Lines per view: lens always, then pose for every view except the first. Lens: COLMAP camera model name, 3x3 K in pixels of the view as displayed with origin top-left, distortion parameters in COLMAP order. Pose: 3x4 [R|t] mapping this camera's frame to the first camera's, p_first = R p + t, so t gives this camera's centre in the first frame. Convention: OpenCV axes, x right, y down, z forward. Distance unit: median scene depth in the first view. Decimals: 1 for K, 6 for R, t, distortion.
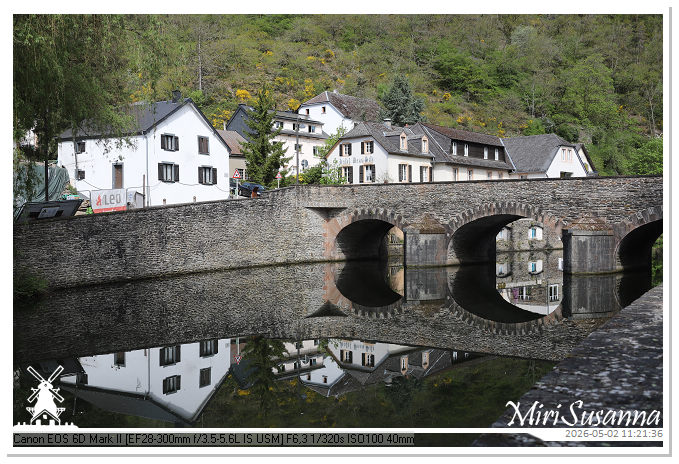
lens RADIAL K [[723.3, 0, 339.5], [0, 723.3, 232.0], [0, 0, 1]] dist [0.000692, 0.006547]
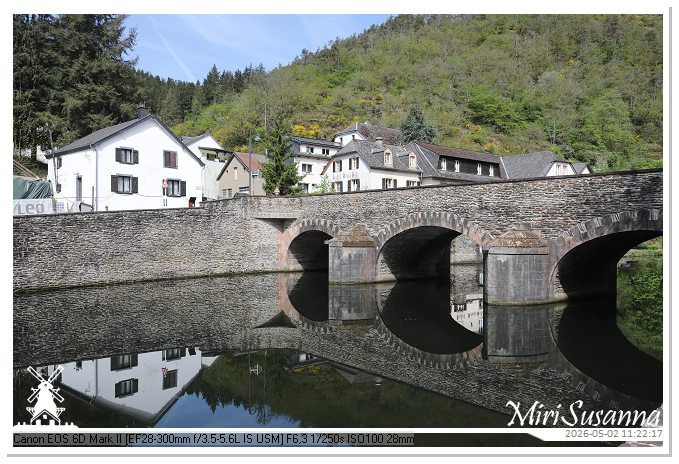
lens RADIAL K [[505.8, 0, 339.5], [0, 505.8, 232.0], [0, 0, 1]] dist [0.001862, 0.002705]
pose [[0.983654, 0.007307, -0.179919, 0.187958], [-0.009492, 0.999891, -0.011290, -0.007677], [0.179817, 0.012813, 0.983617, 0.317348]]
